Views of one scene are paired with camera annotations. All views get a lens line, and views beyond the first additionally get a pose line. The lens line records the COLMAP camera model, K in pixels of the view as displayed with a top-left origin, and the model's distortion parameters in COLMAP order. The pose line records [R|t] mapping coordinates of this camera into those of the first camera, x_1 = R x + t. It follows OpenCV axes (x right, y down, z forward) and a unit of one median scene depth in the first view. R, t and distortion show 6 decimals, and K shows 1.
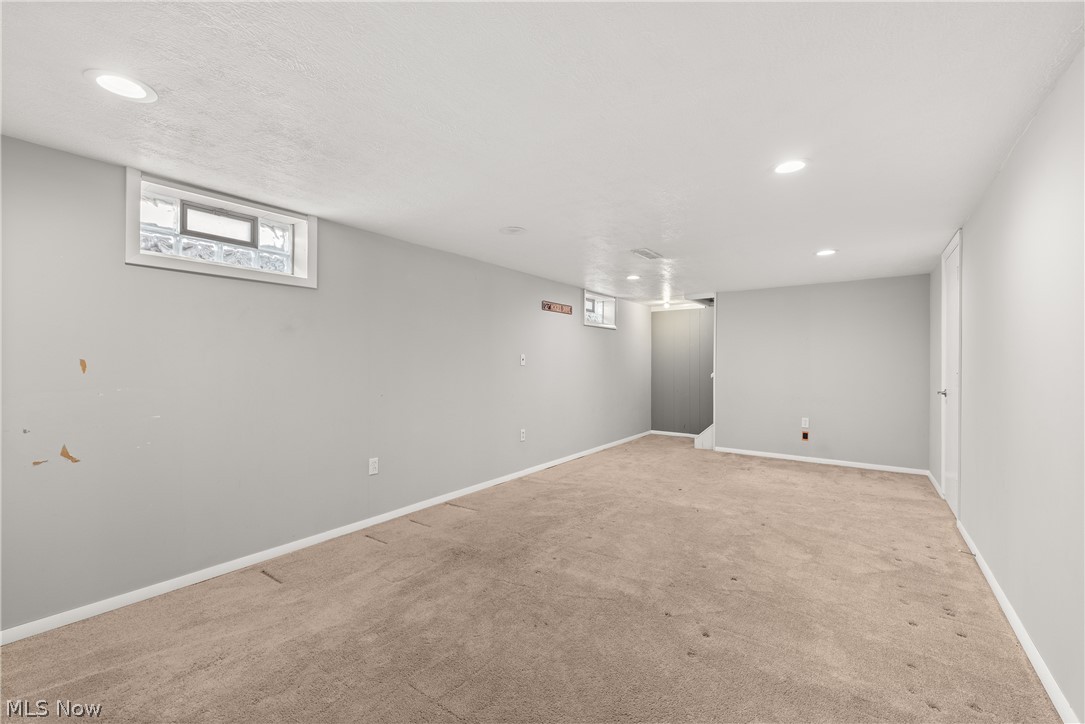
lens RADIAL K [[448.3, 0, 544.8], [0, 448.3, 365.9], [0, 0, 1]] dist [0.006705, -0.003696]
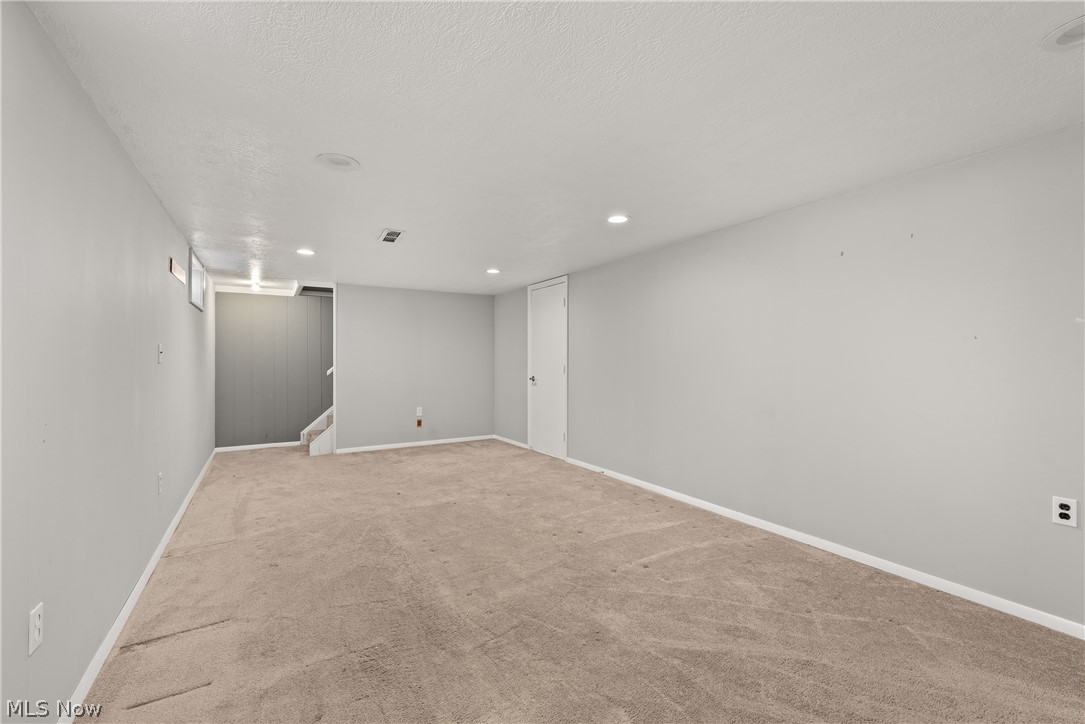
lens RADIAL K [[448.3, 0, 544.8], [0, 448.3, 359.1], [0, 0, 1]] dist [0.006705, -0.003696]
pose [[0.394137, -0.002813, 0.919047, -0.472367], [0.007884, 0.999969, -0.000320, -0.003415], [-0.919018, 0.007372, 0.394147, 0.372586]]
